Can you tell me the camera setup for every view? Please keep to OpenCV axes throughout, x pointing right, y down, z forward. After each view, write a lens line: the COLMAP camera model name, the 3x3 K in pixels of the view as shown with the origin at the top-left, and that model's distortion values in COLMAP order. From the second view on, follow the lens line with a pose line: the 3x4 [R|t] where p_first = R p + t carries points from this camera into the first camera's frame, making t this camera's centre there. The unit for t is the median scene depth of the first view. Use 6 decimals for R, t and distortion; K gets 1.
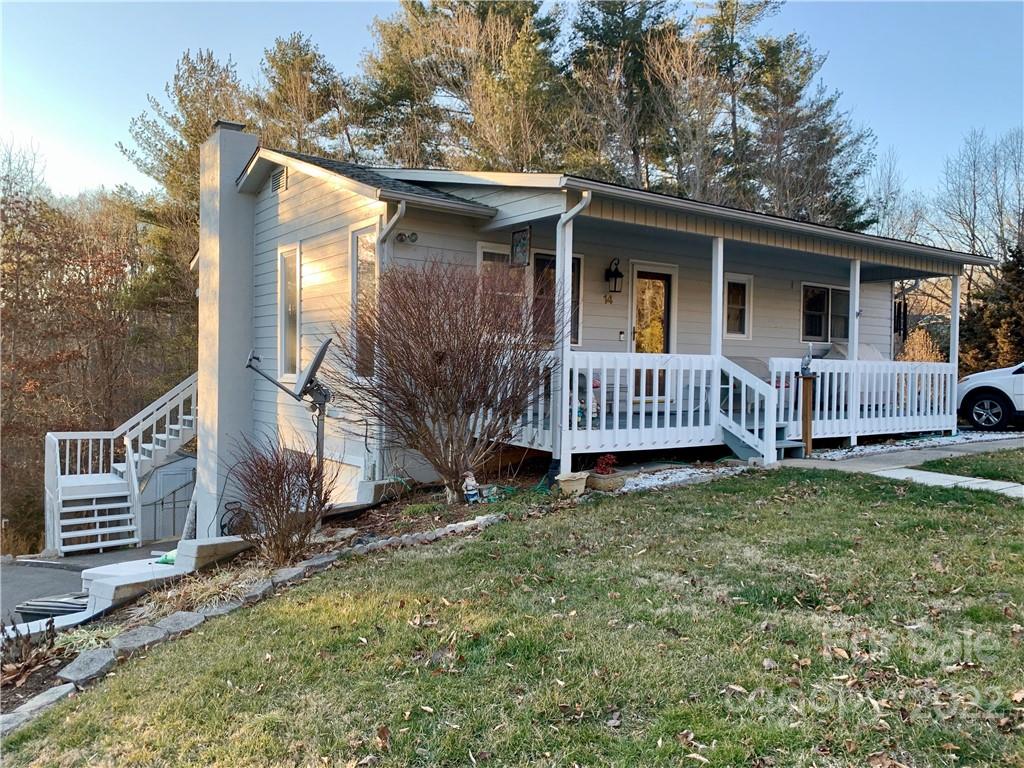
lens RADIAL K [[780.0, 0, 509.4], [0, 780.0, 375.8], [0, 0, 1]] dist [0.075020, -0.111765]
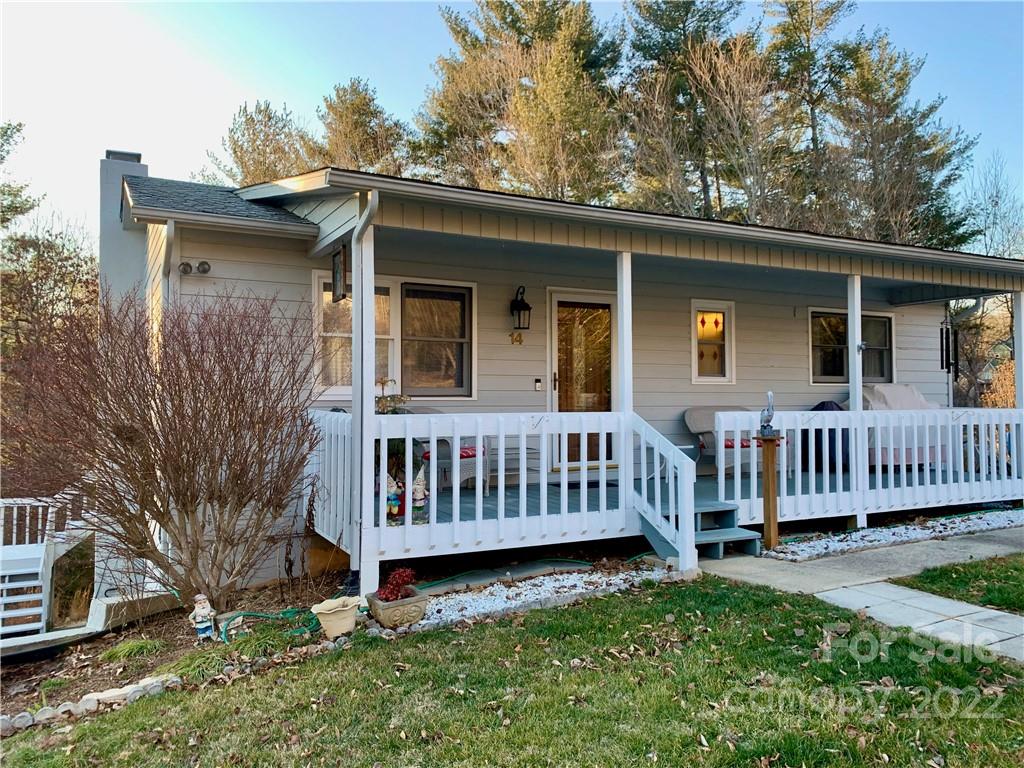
lens RADIAL K [[780.0, 0, 509.4], [0, 780.0, 375.8], [0, 0, 1]] dist [0.075020, -0.111765]
pose [[0.989625, -0.025758, -0.141348, 0.176475], [0.019042, 0.998634, -0.048664, -0.017778], [0.142409, 0.045468, 0.988763, 0.180322]]
